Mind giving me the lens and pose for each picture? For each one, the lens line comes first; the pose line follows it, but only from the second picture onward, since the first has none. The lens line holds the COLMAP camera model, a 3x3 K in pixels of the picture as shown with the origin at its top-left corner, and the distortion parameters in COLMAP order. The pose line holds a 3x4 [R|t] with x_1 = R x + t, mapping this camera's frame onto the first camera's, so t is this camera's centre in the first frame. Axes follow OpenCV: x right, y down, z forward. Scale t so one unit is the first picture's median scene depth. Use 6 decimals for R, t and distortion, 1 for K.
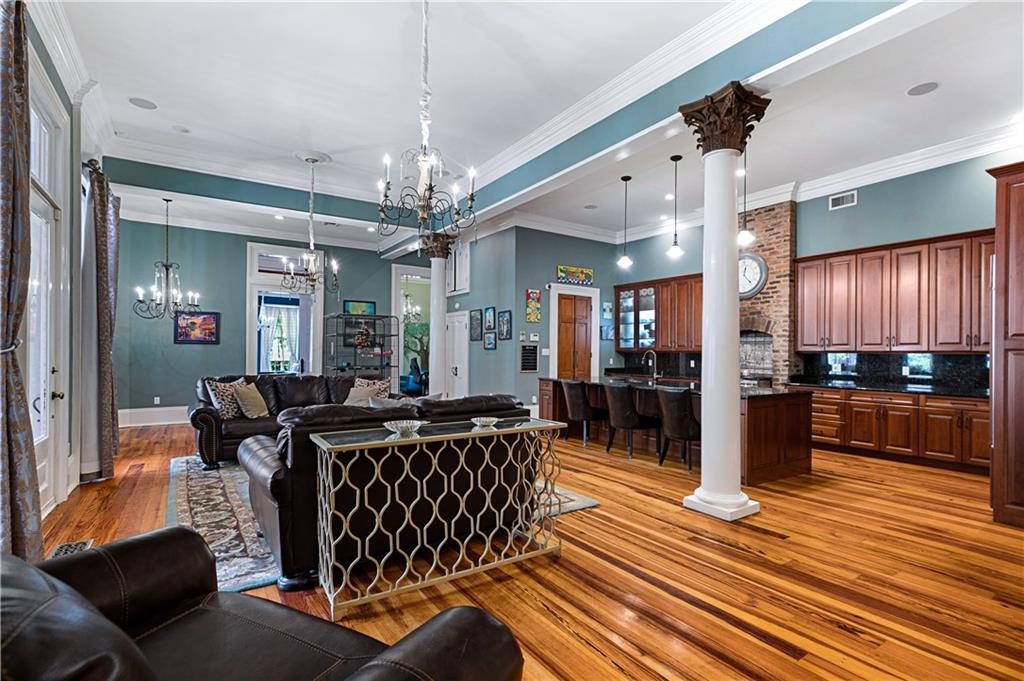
lens RADIAL K [[476.9, 0, 515.9], [0, 476.9, 346.3], [0, 0, 1]] dist [0.004157, 0.000149]
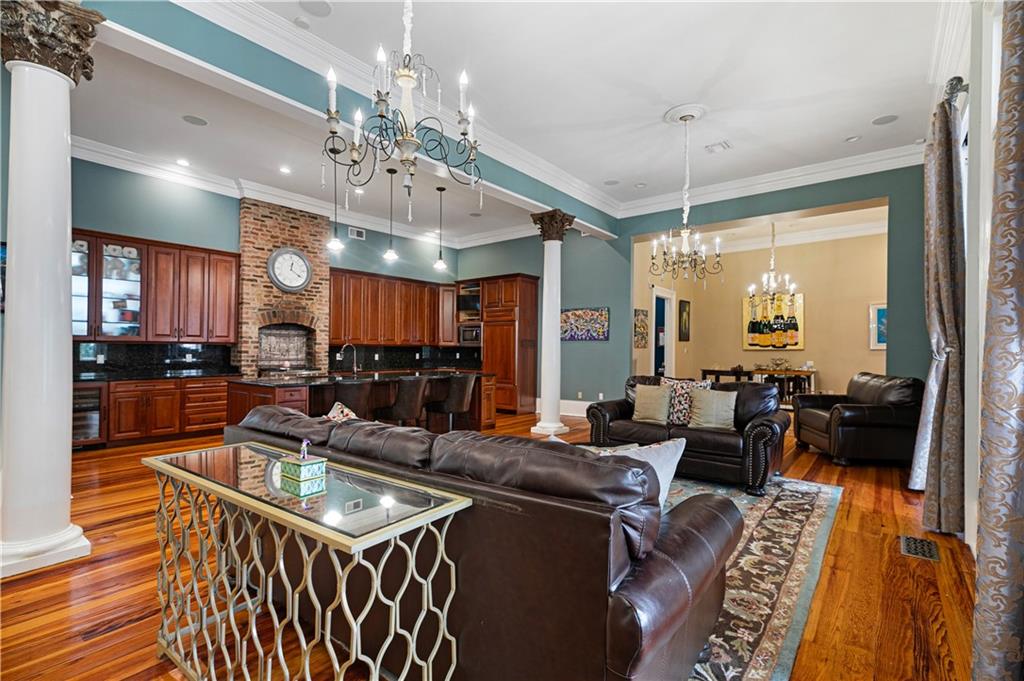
lens RADIAL K [[476.9, 0, 513.3], [0, 476.9, 344.4], [0, 0, 1]] dist [0.004157, 0.000149]
pose [[-0.295758, -0.004529, 0.955252, -1.157537], [-0.022372, 0.999747, -0.002187, 0.006444], [-0.955001, -0.022018, -0.295785, 1.504105]]
